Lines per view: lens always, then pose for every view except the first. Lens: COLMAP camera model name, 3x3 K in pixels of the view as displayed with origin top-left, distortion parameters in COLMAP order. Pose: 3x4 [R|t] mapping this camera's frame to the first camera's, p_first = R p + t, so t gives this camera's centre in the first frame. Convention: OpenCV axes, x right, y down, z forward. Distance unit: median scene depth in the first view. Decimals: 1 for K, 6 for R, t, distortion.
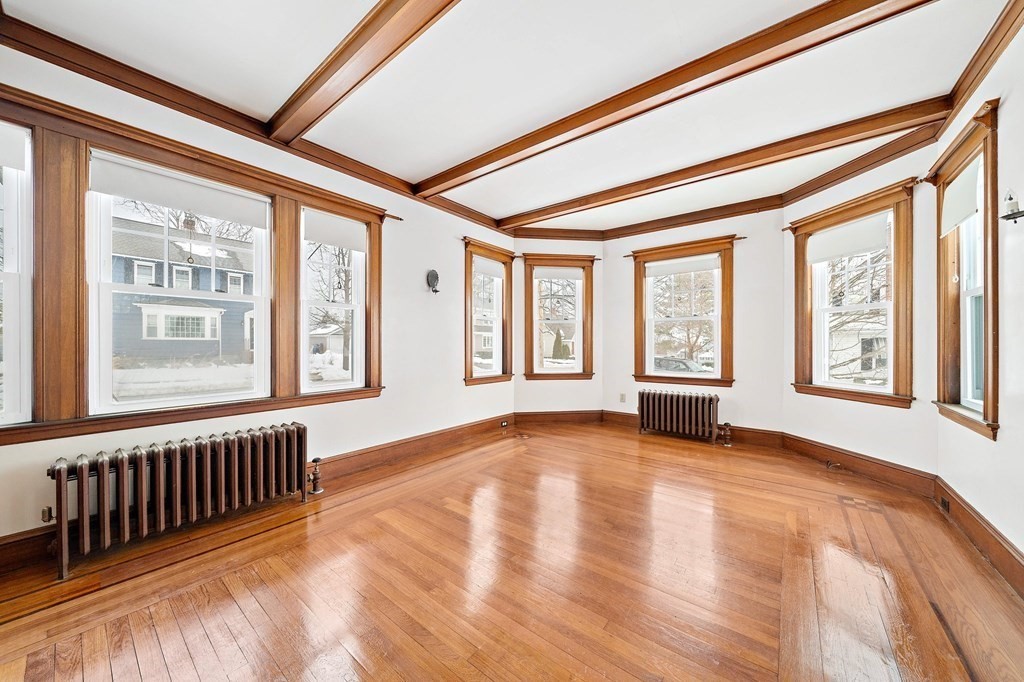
lens RADIAL K [[355.3, 0, 513.8], [0, 355.3, 344.9], [0, 0, 1]] dist [-0.001708, -0.000073]
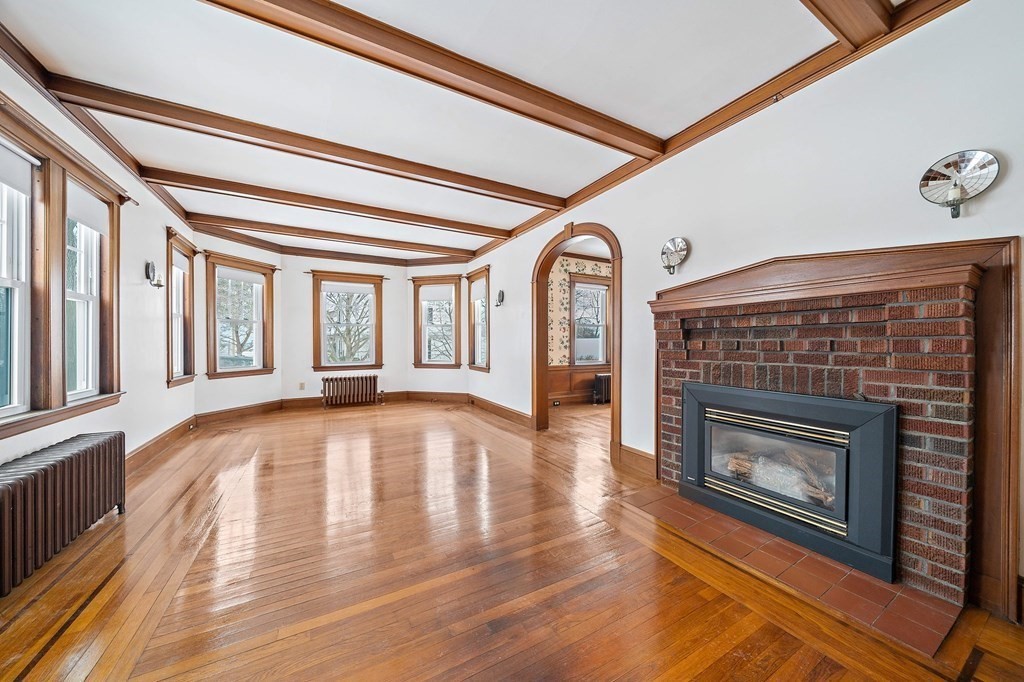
lens RADIAL K [[355.3, 0, 513.8], [0, 355.3, 344.9], [0, 0, 1]] dist [-0.001708, -0.000073]
pose [[0.385783, -0.008899, 0.922547, -0.645207], [0.004947, 0.999959, 0.007577, 0.000039], [-0.922576, 0.001641, 0.385812, -0.183923]]
